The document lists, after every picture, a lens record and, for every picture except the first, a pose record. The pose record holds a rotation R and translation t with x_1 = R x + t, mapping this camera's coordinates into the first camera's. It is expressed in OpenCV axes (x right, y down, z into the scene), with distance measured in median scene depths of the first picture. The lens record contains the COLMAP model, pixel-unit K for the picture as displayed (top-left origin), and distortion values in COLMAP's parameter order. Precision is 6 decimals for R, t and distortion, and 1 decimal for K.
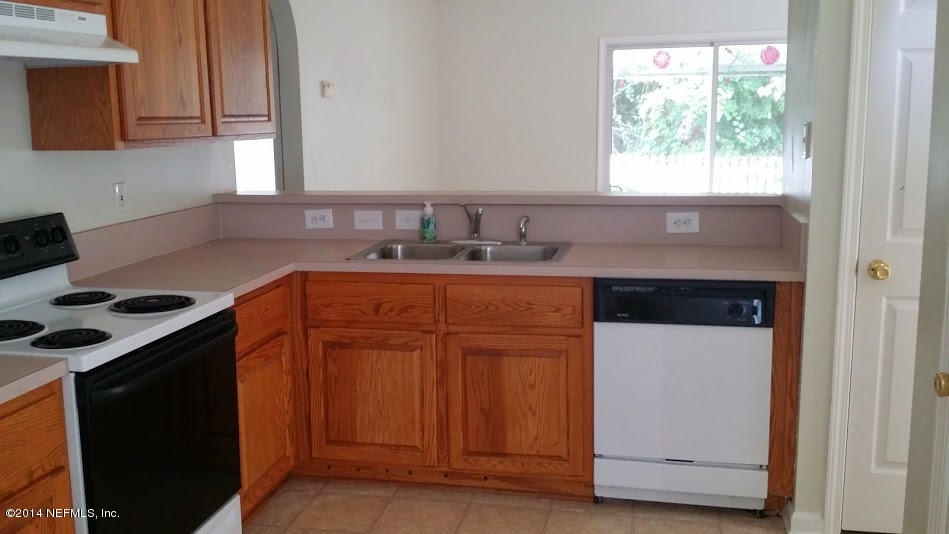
lens RADIAL K [[872.7, 0, 472.9], [0, 872.7, 261.5], [0, 0, 1]] dist [0.033080, 0.000000]
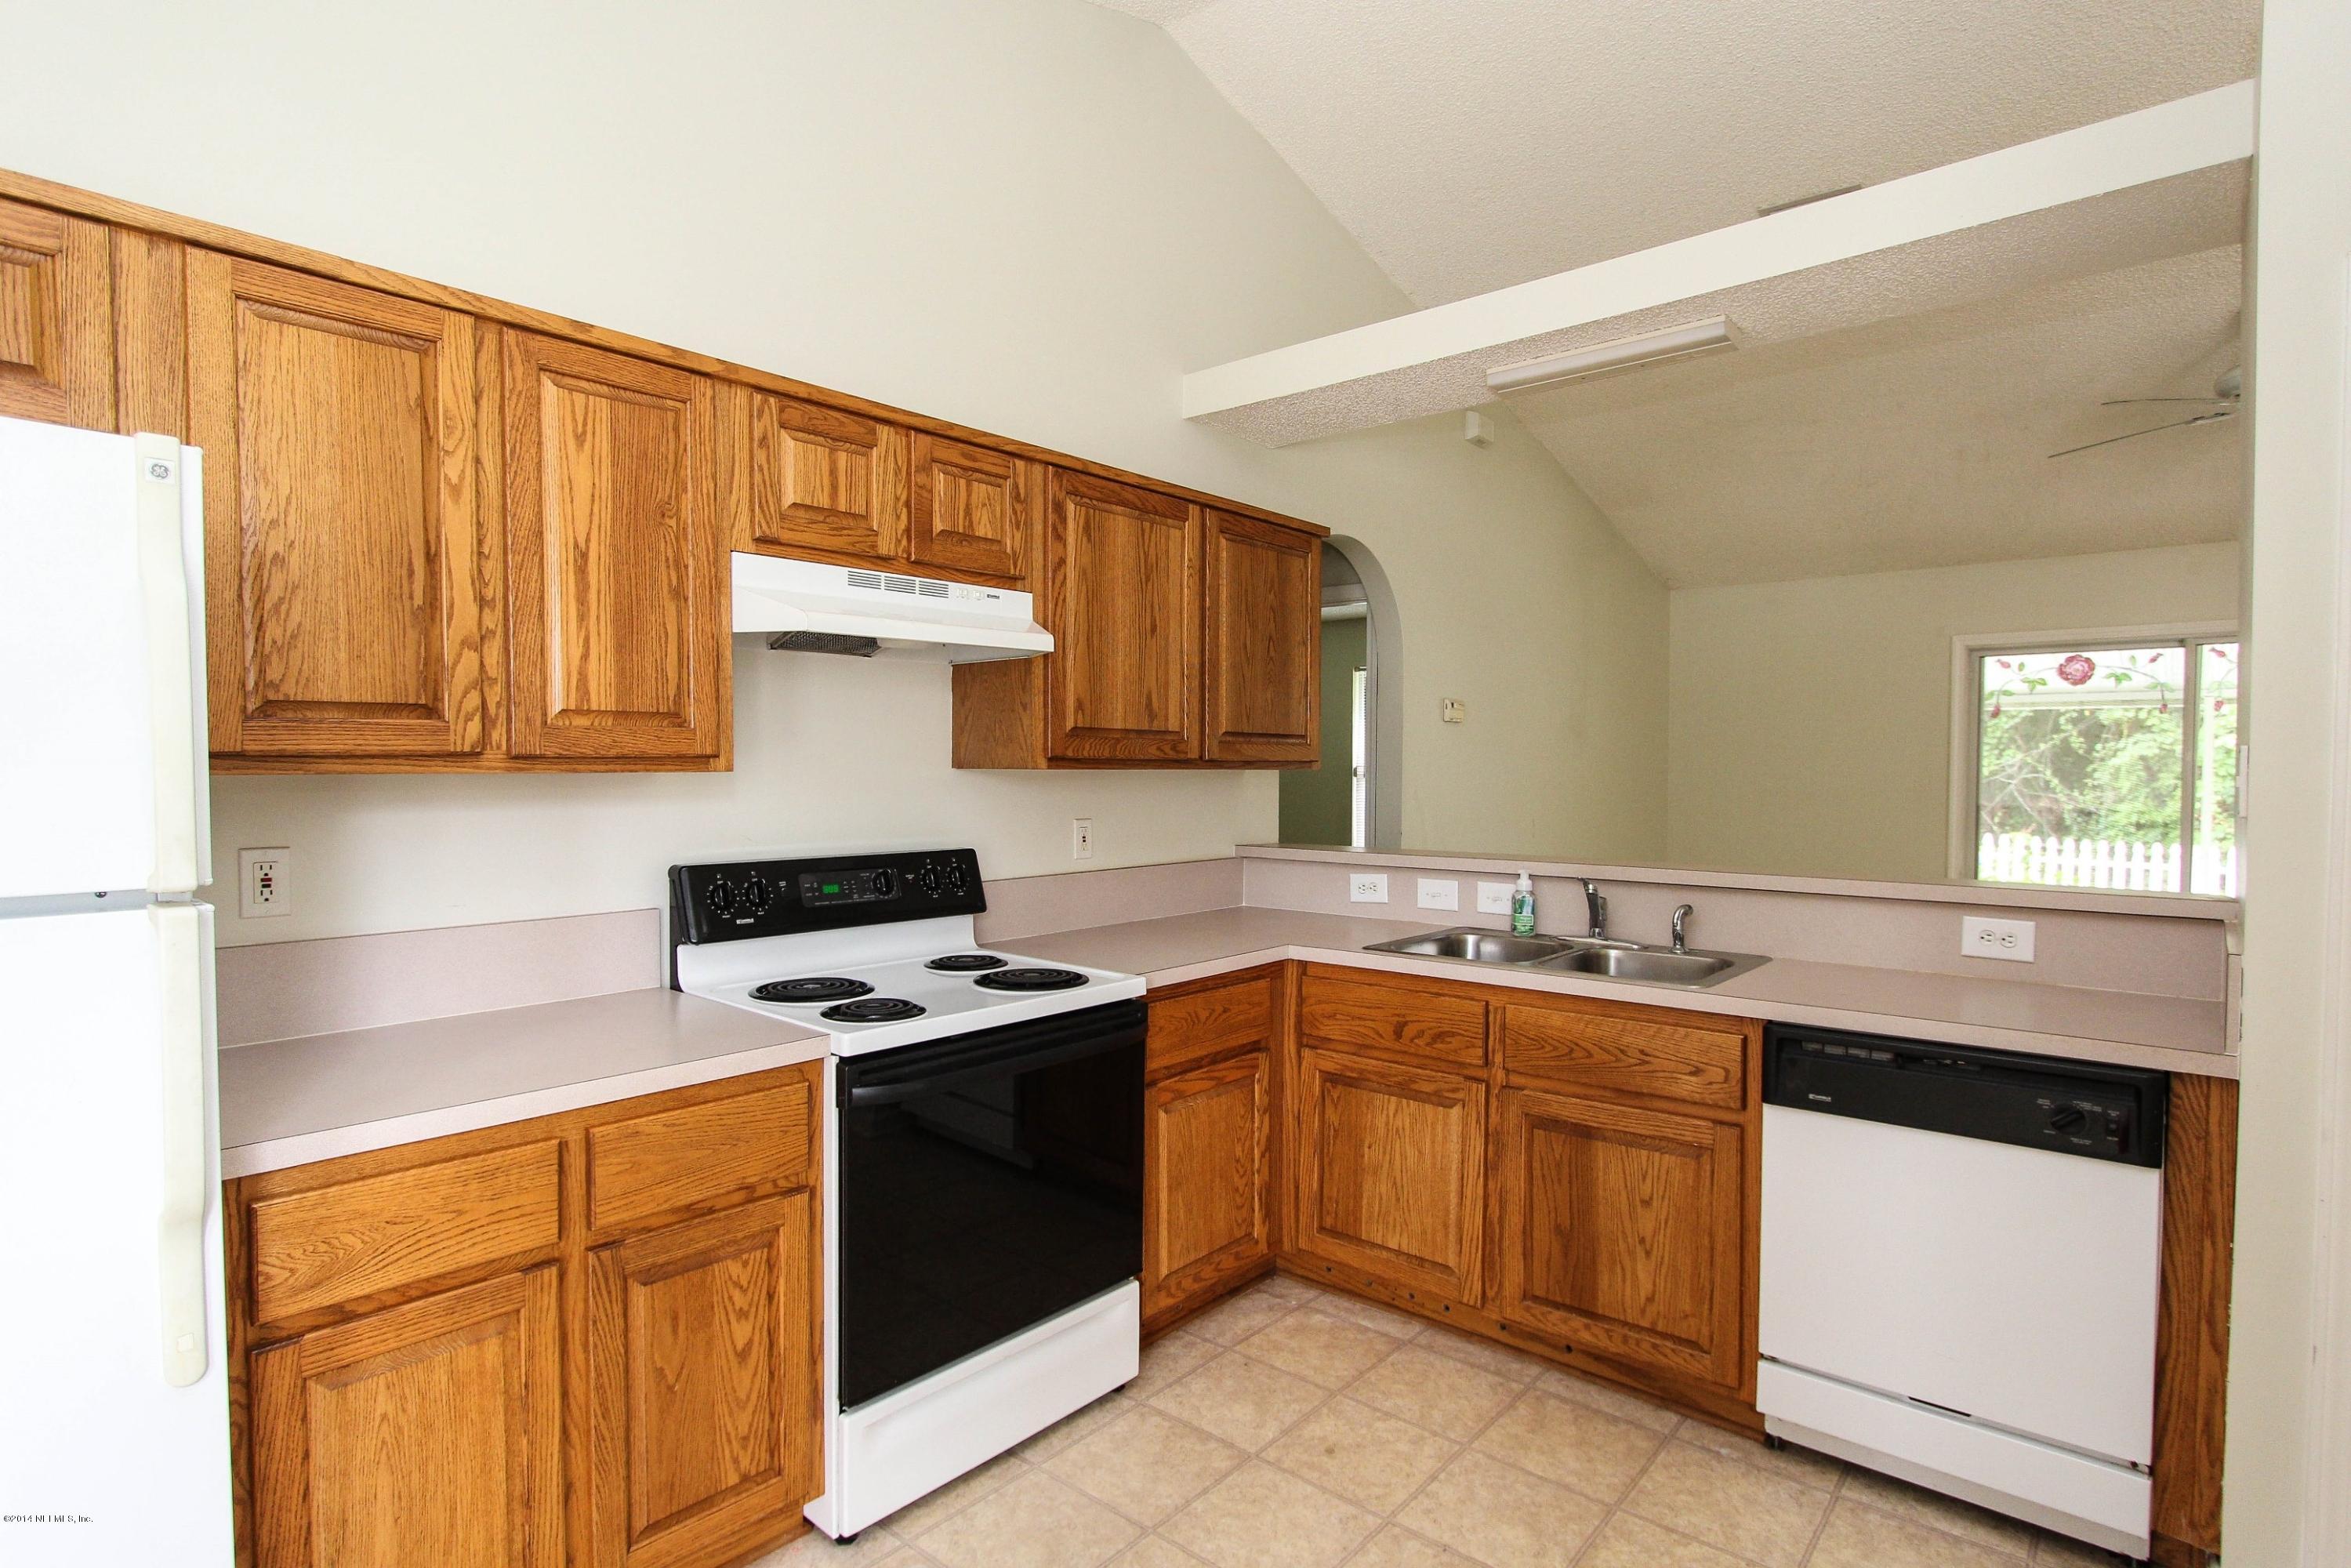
lens RADIAL K [[1149.5, 0, 1211.4], [0, 1149.5, 813.5], [0, 0, 1]] dist [-0.022824, 0.001122]
pose [[0.879339, 0.035823, -0.474847, 0.161492], [-0.097048, 0.989720, -0.105052, -0.001021], [0.466202, 0.138459, 0.873776, 0.187339]]
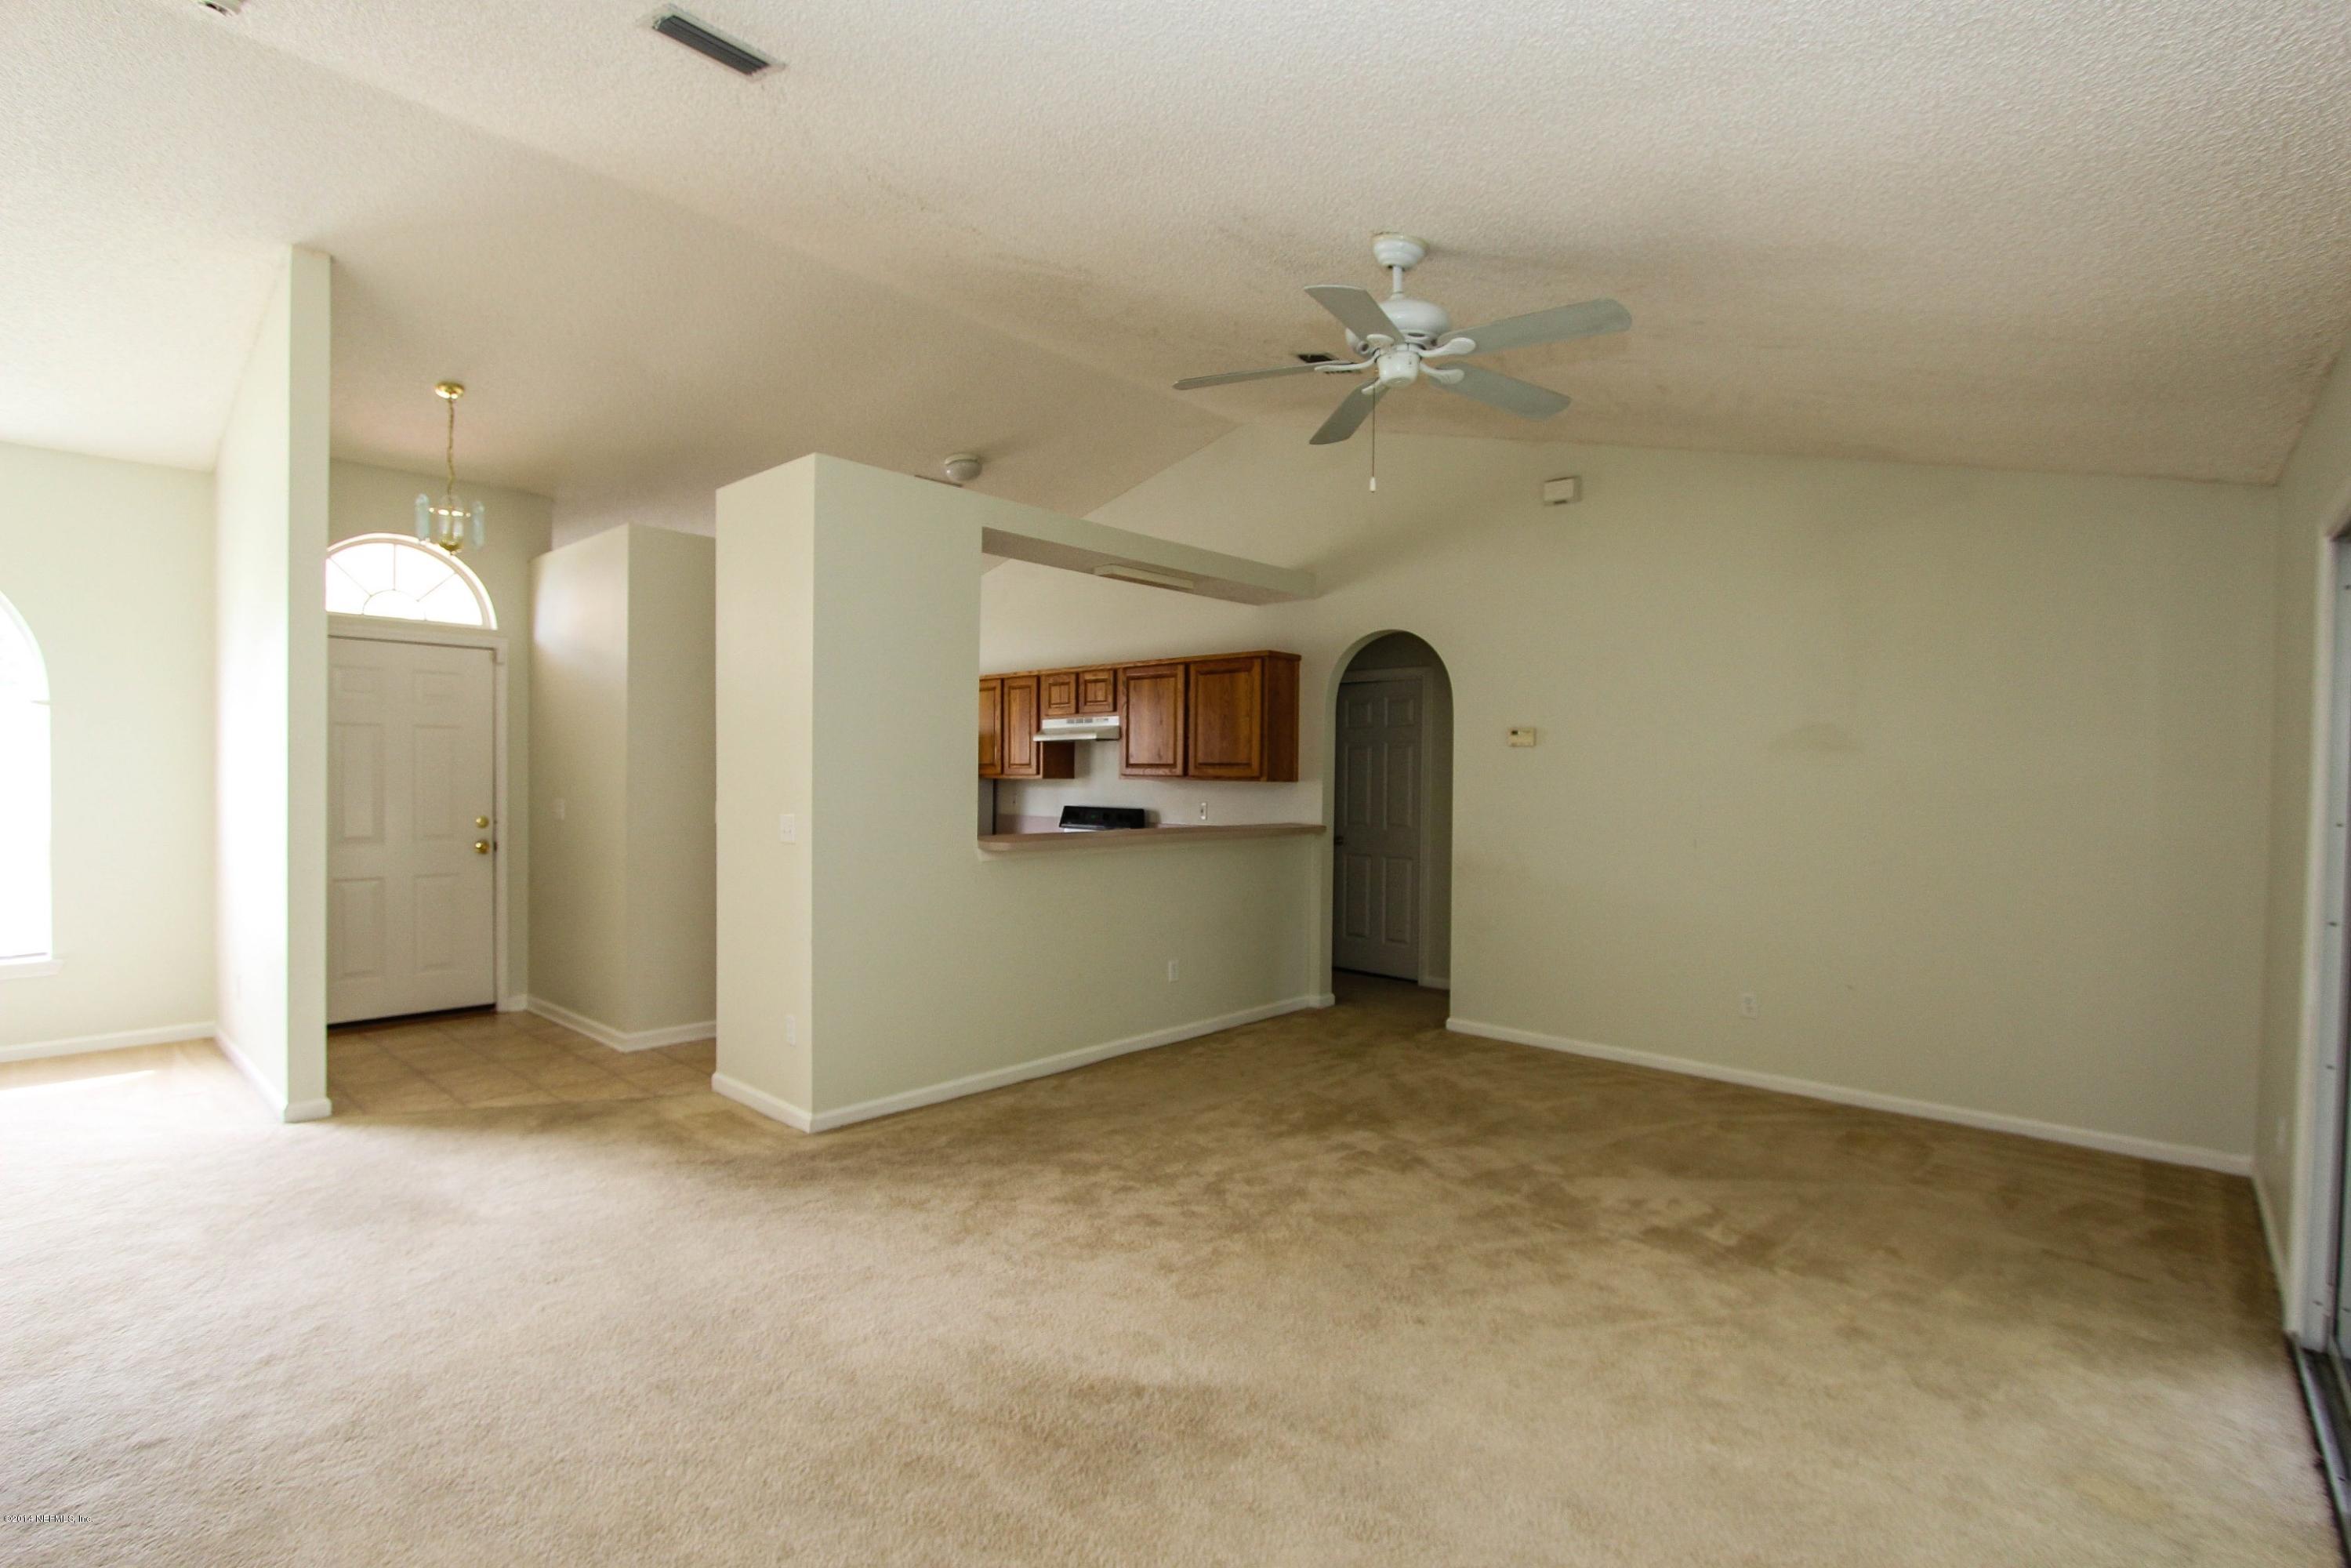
lens RADIAL K [[1092.8, 0, 1177.9], [0, 1092.8, 786.7], [0, 0, 1]] dist [-0.009648, -0.002271]
pose [[-0.500431, 0.017799, -0.865594, 1.478332], [-0.153925, 0.982032, 0.109182, -0.344760], [0.851984, 0.187874, -0.488699, 1.997584]]
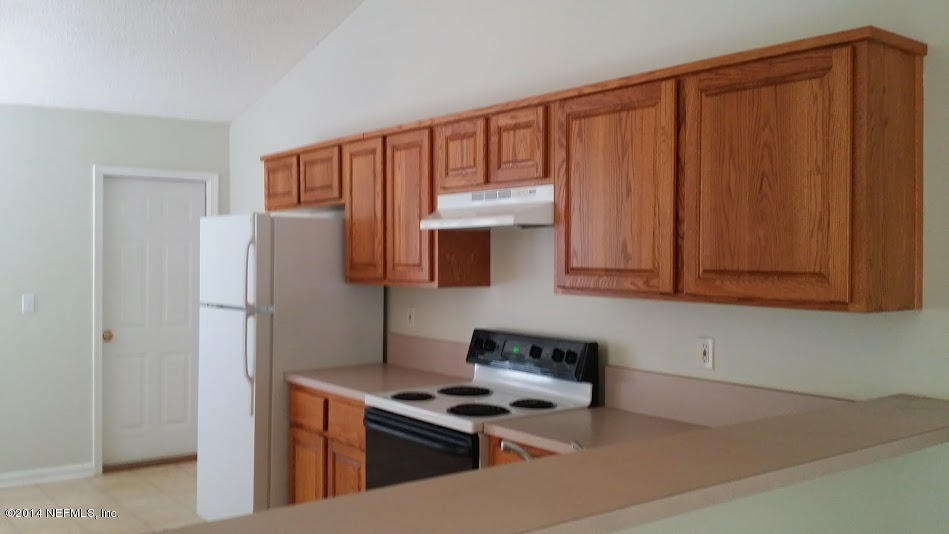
lens RADIAL K [[872.7, 0, 486.1], [0, 872.7, 250.1], [0, 0, 1]] dist [0.033080, 0.000000]
pose [[-0.632672, 0.005512, -0.774400, 0.474693], [-0.133164, 0.984306, 0.115799, -0.258613], [0.762885, 0.176385, -0.622009, 1.385206]]
